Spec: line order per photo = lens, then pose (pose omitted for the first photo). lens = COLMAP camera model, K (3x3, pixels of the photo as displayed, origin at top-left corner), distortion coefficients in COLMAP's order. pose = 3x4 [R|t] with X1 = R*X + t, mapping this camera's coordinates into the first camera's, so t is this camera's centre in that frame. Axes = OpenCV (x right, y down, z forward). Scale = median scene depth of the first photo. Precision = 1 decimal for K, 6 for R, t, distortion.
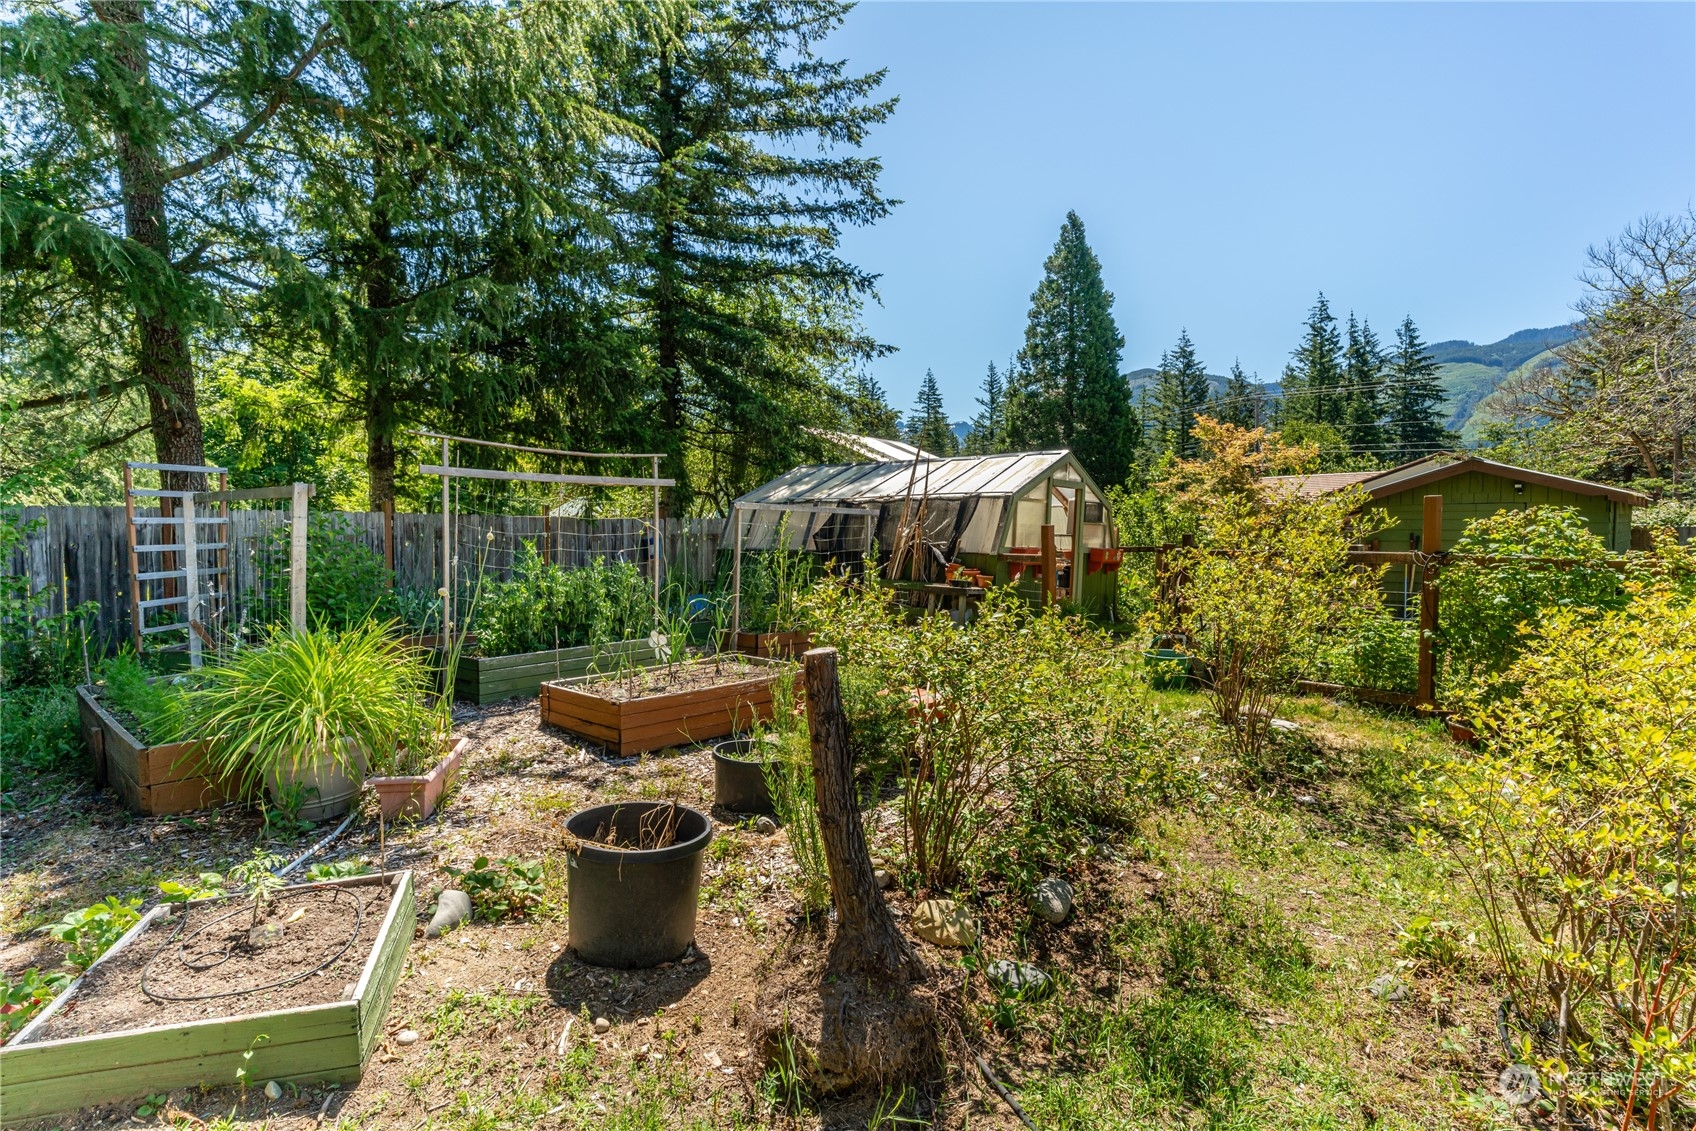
lens RADIAL K [[879.4, 0, 836.4], [0, 879.4, 570.1], [0, 0, 1]] dist [0.003300, 0.002485]
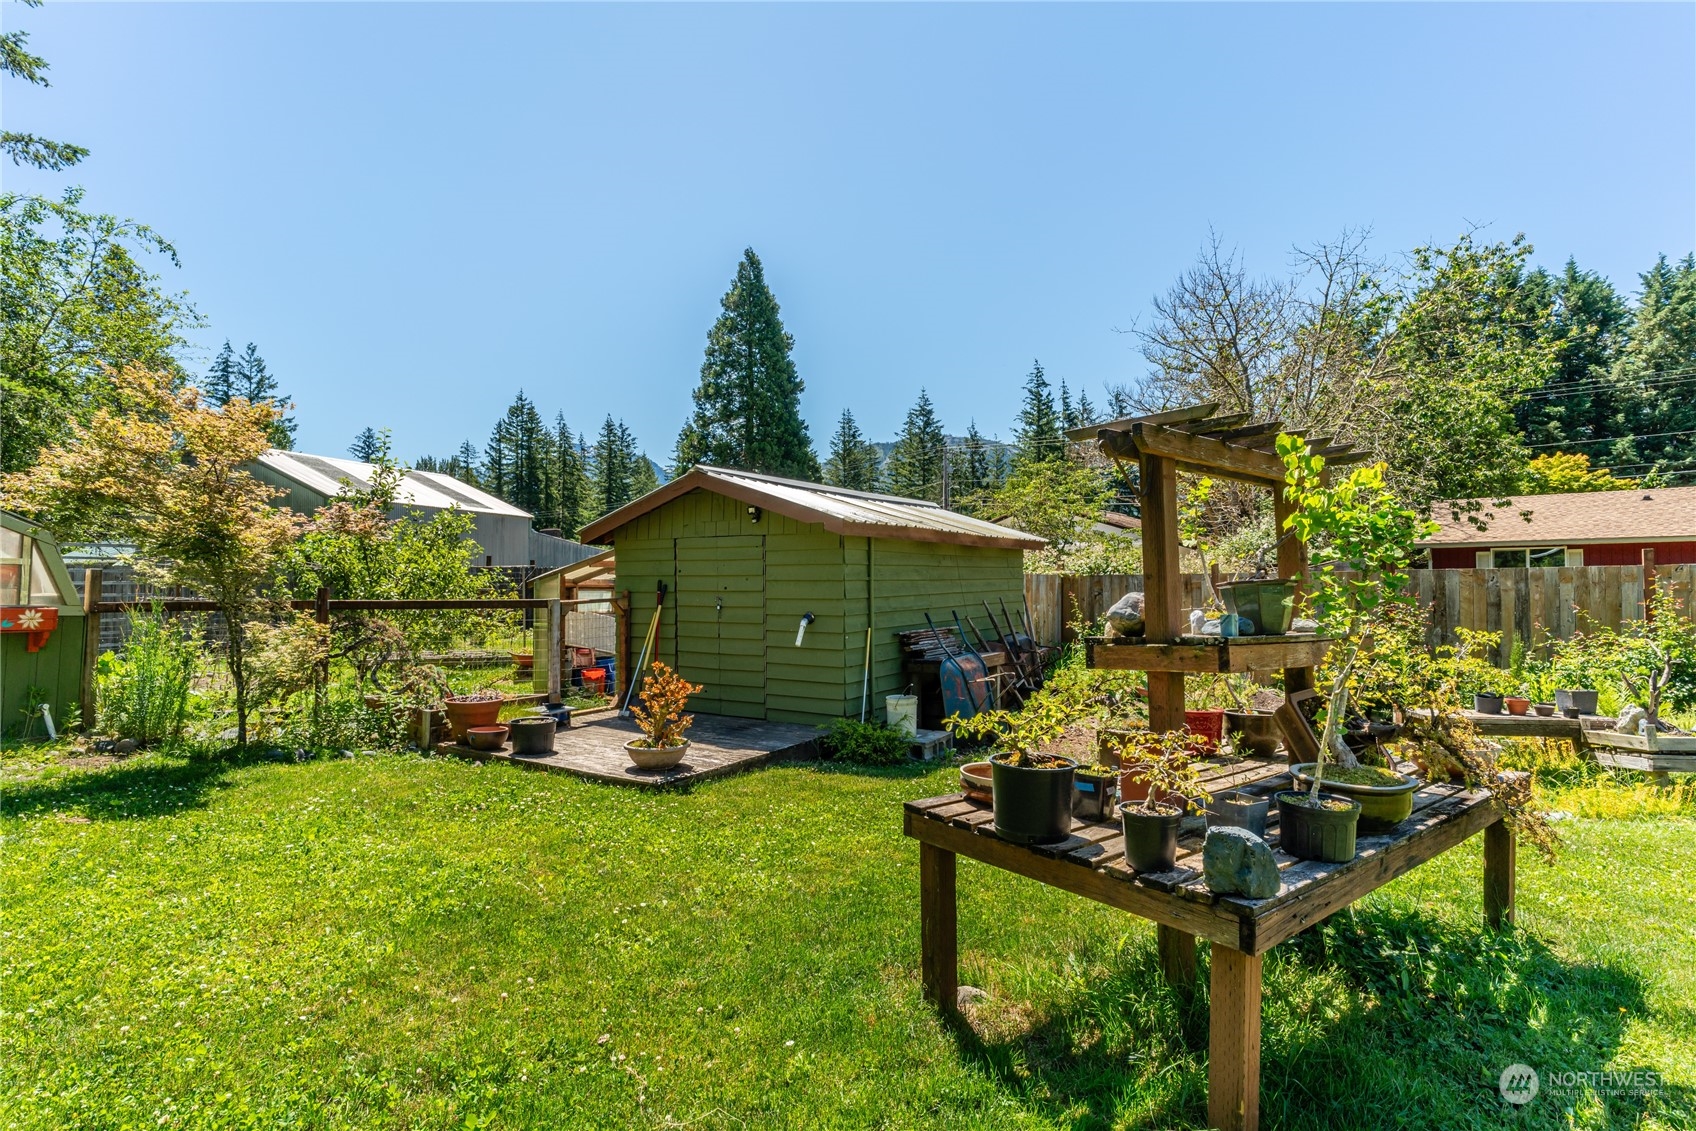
lens RADIAL K [[879.4, 0, 836.4], [0, 879.4, 570.1], [0, 0, 1]] dist [0.003300, 0.002485]
pose [[0.974378, 0.005374, 0.224852, 0.146167], [0.008156, 0.998213, -0.059204, -0.001900], [-0.224769, 0.059521, 0.972593, 0.070410]]
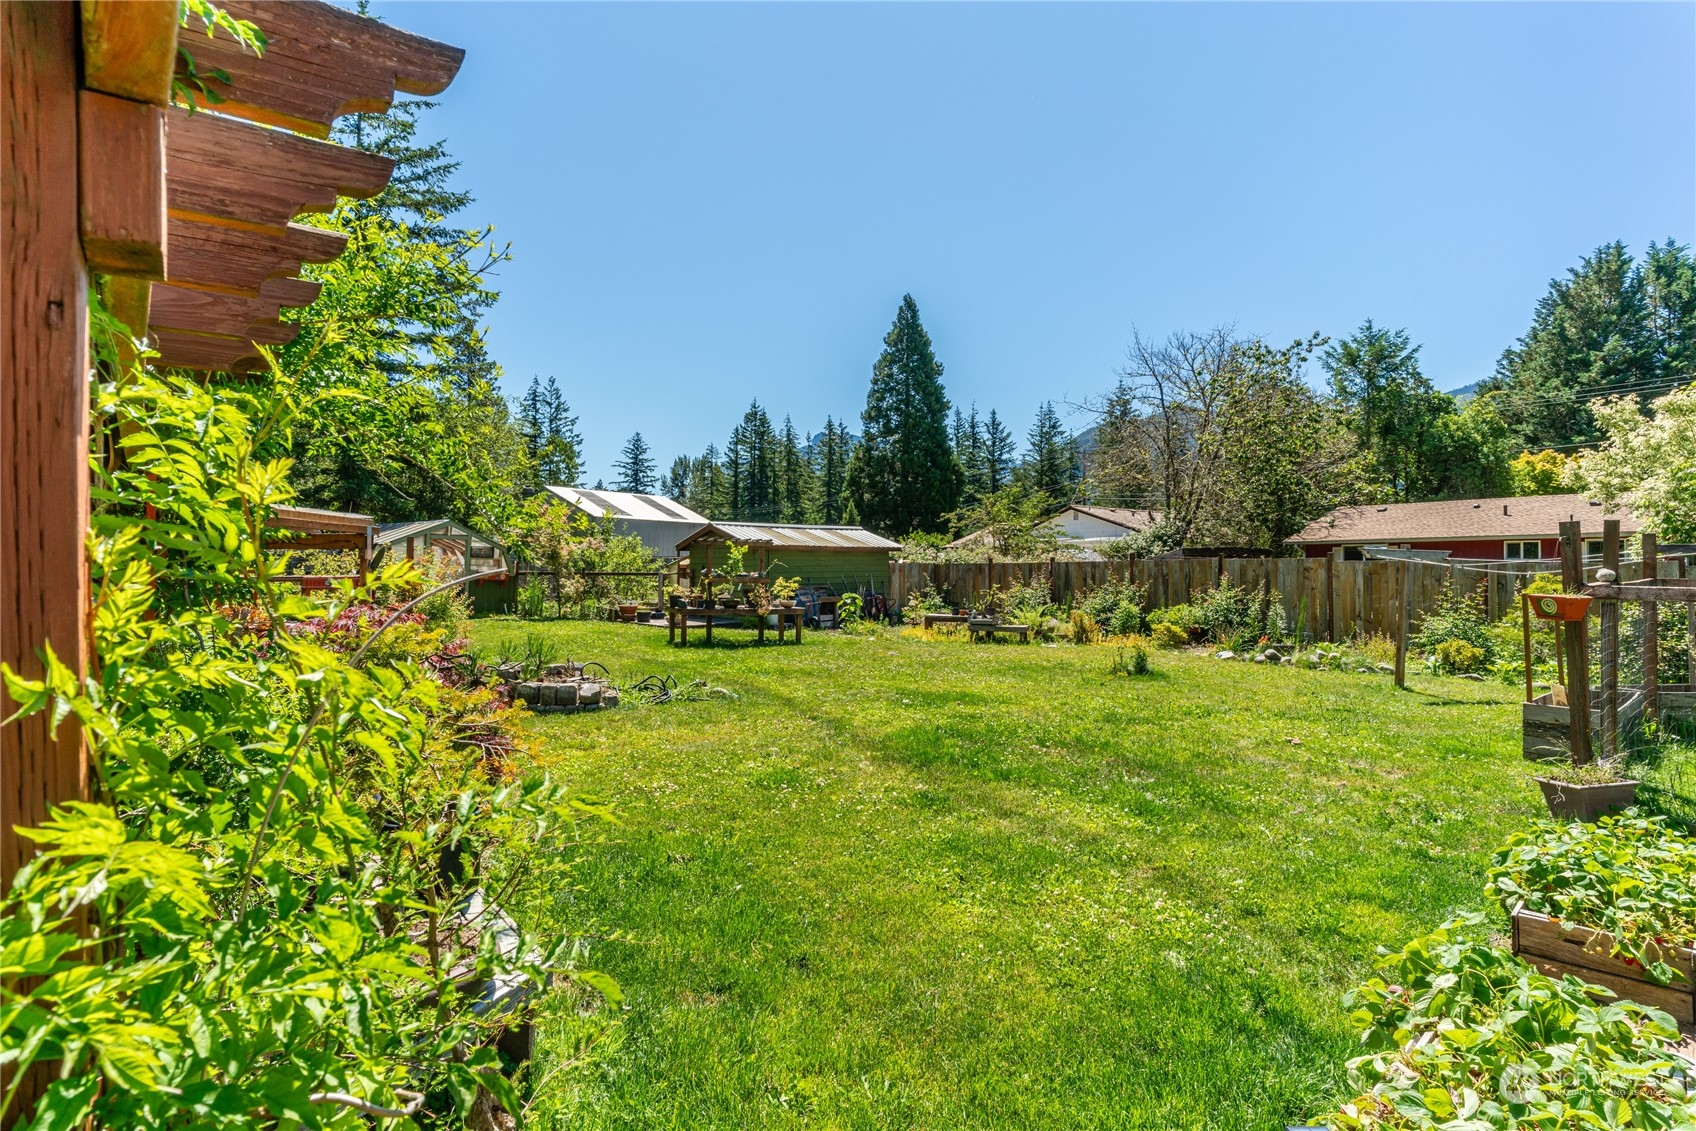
lens RADIAL K [[879.4, 0, 836.4], [0, 879.4, 570.1], [0, 0, 1]] dist [0.003300, 0.002485]
pose [[0.998971, 0.008613, -0.044526, 0.227895], [-0.010392, 0.999150, -0.039888, 0.007528], [0.044145, 0.040310, 0.998212, -0.160993]]
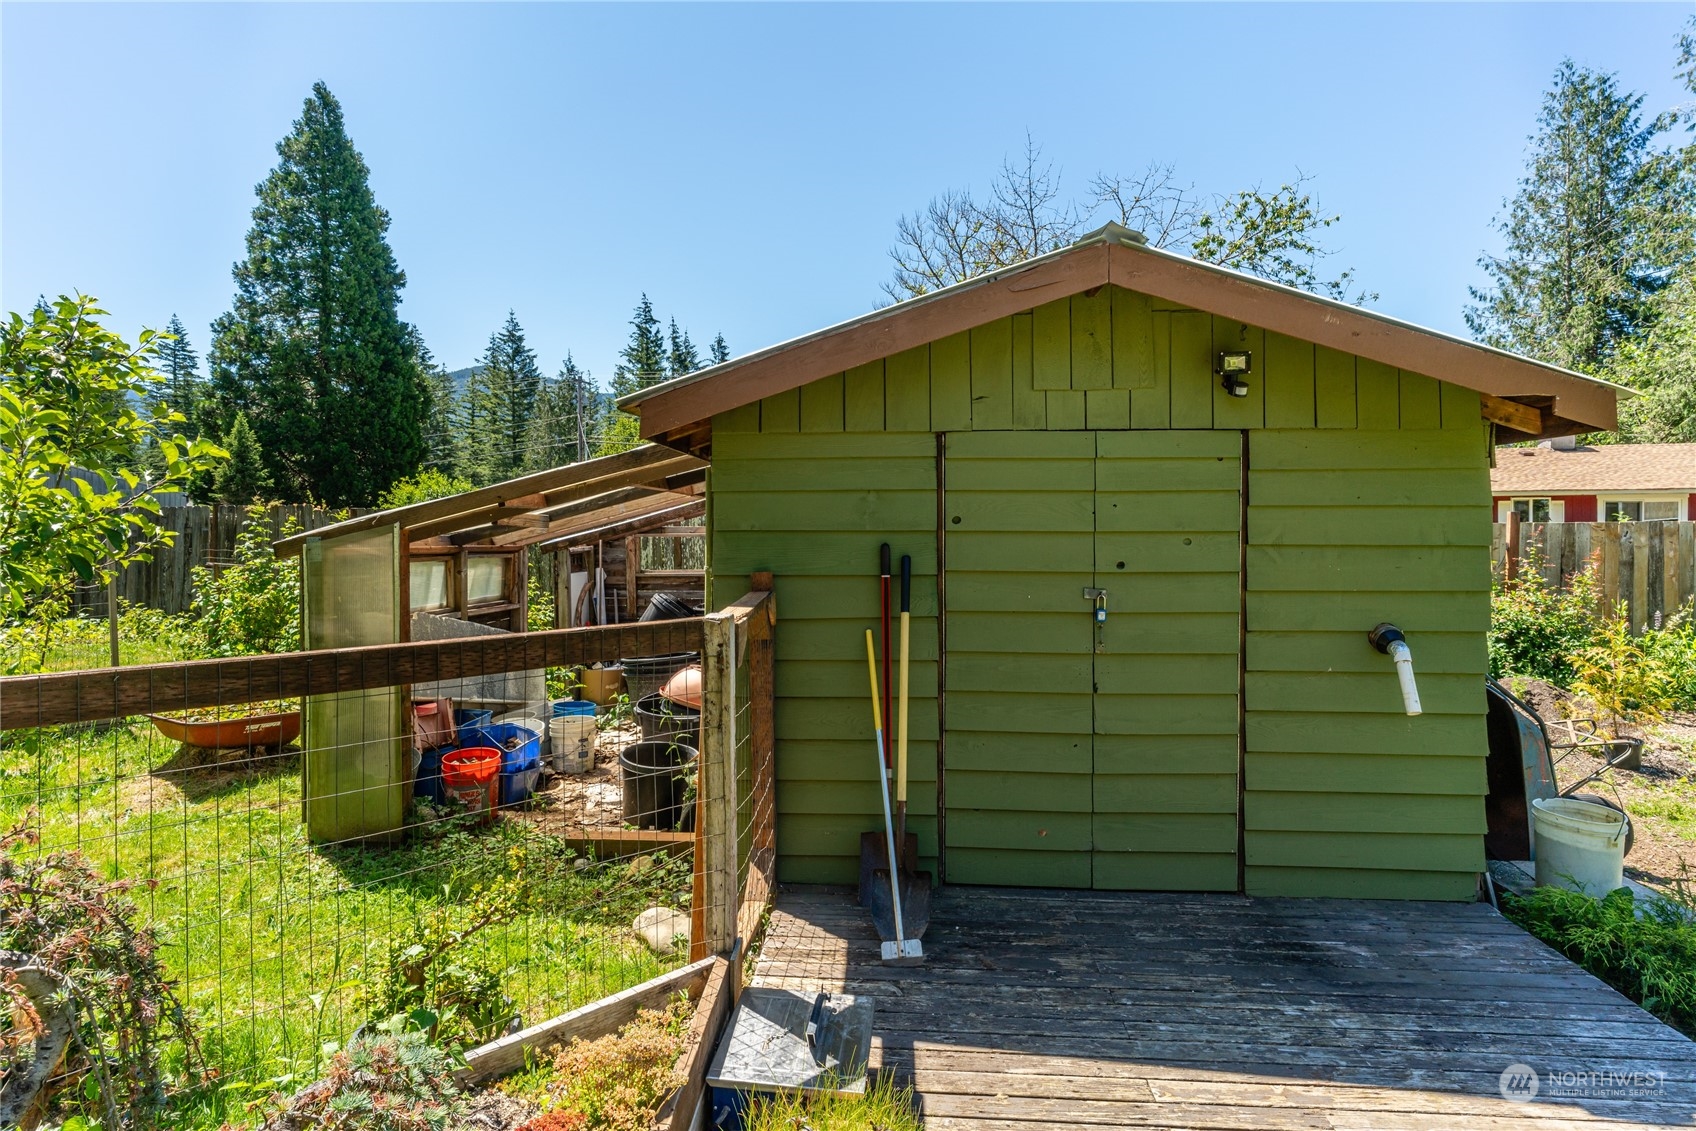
lens RADIAL K [[888.0, 0, 852.0], [0, 888.0, 550.2], [0, 0, 1]] dist [0.002286, 0.002767]
pose [[0.750951, -0.012481, 0.660240, 0.109438], [0.028273, 0.999512, -0.013263, -0.008548], [-0.659752, 0.028627, 0.750938, 0.186790]]
